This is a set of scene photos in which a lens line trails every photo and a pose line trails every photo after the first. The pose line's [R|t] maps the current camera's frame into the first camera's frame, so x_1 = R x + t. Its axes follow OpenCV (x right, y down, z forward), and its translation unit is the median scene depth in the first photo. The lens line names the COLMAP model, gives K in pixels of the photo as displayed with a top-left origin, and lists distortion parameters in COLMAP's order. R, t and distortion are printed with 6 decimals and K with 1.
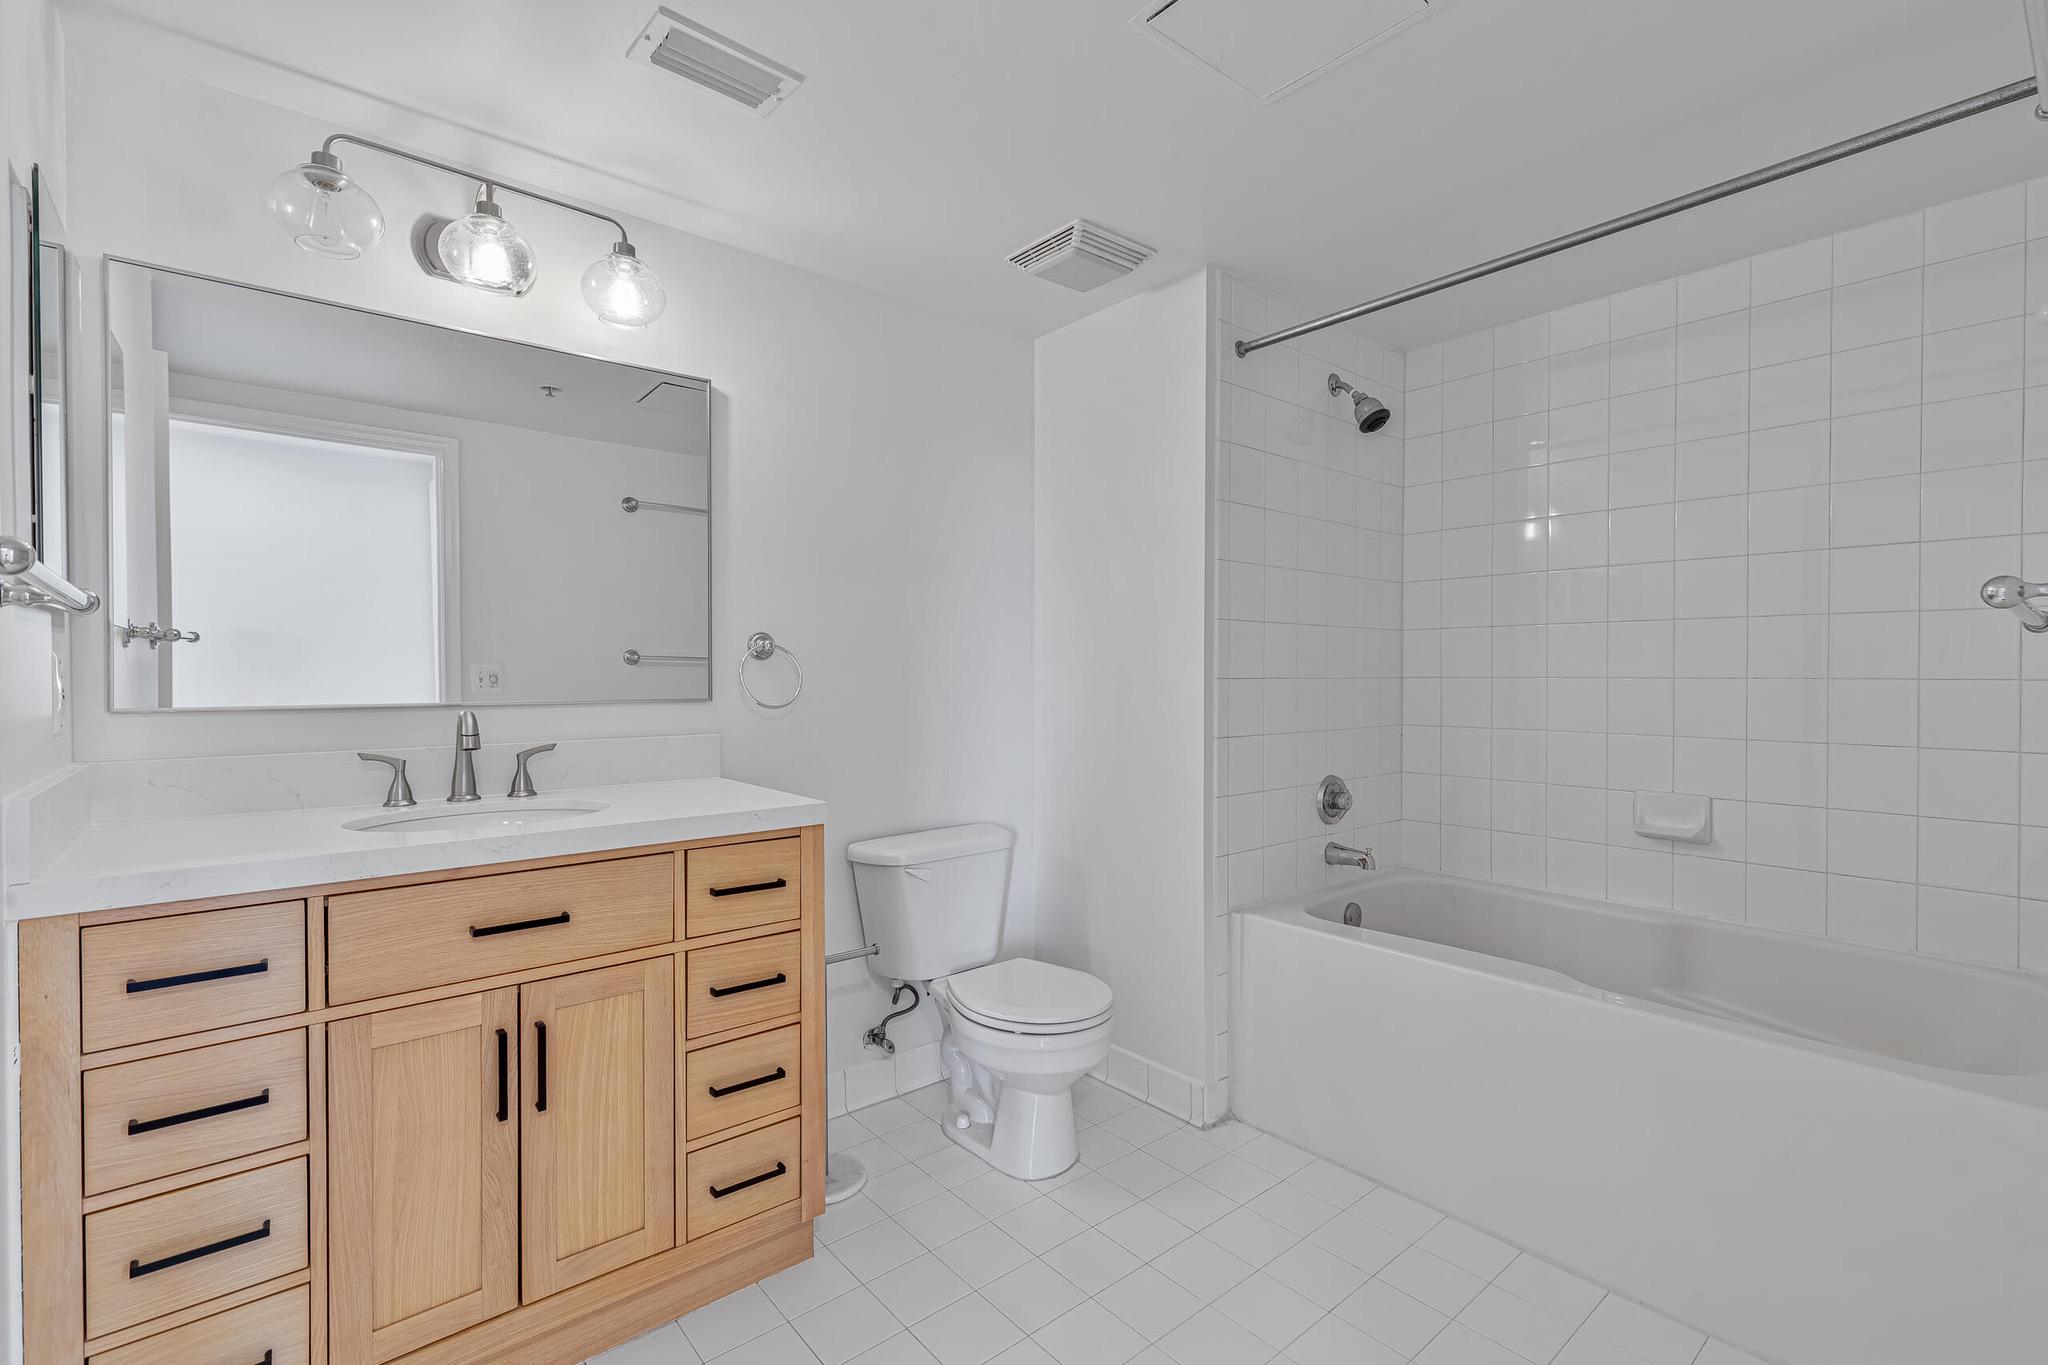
lens RADIAL K [[914.7, 0, 1023.4], [0, 914.7, 680.6], [0, 0, 1]] dist [0.007088, -0.002768]
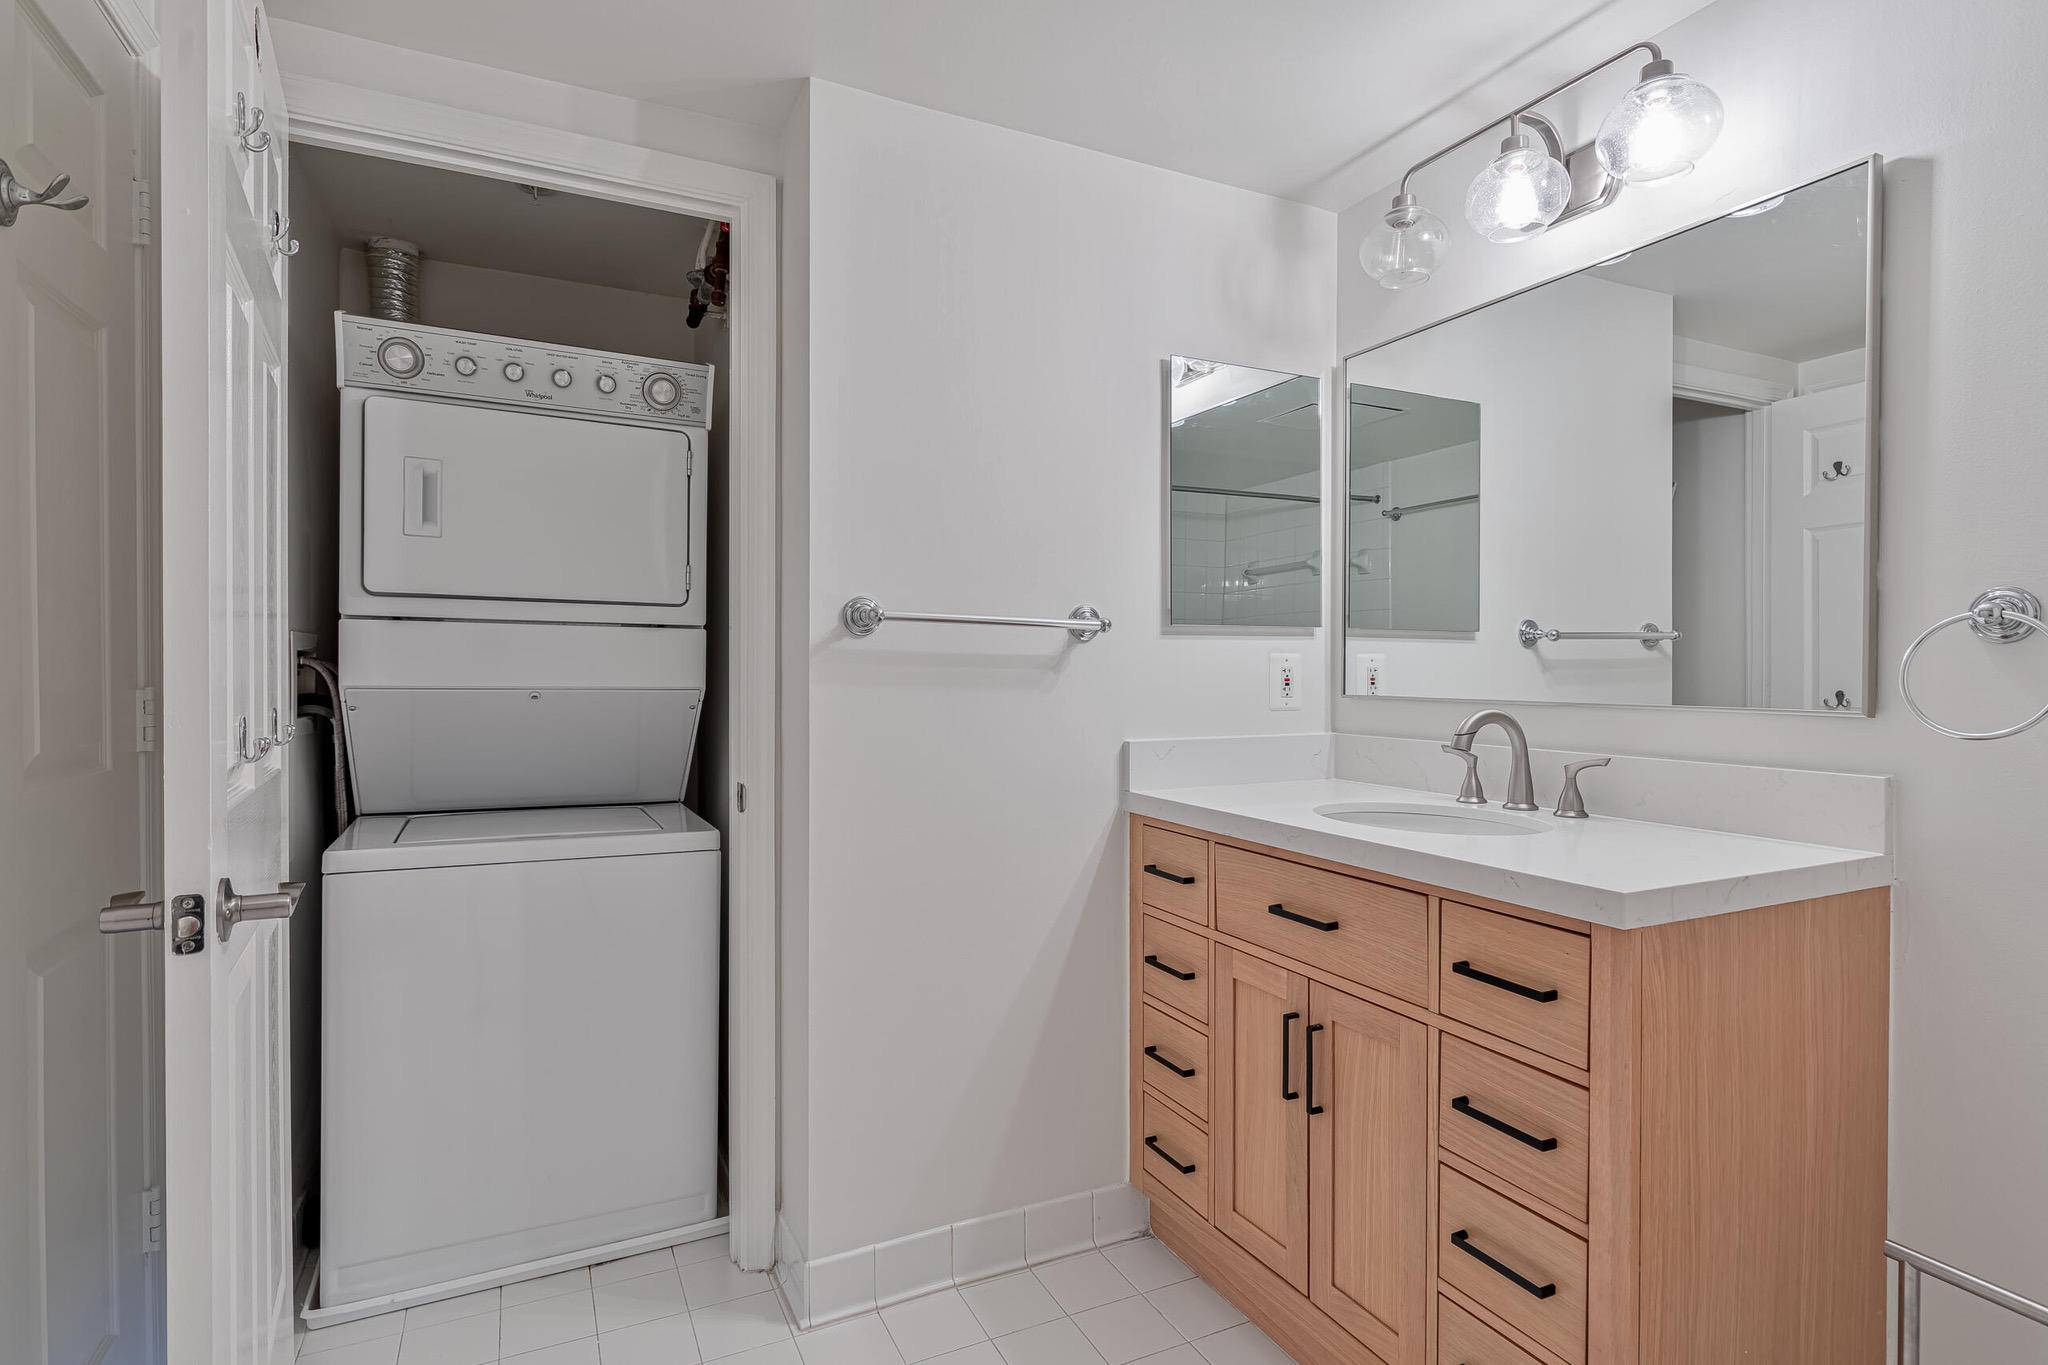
lens RADIAL K [[1001.9, 0, 1024.0], [0, 1001.9, 682.5], [0, 0, 1]] dist [-0.004100, -0.000541]
pose [[-0.246894, 0.011467, -0.968975, 0.536446], [-0.005543, 0.999897, 0.013245, -0.005945], [0.969027, 0.008641, -0.246805, 0.875087]]
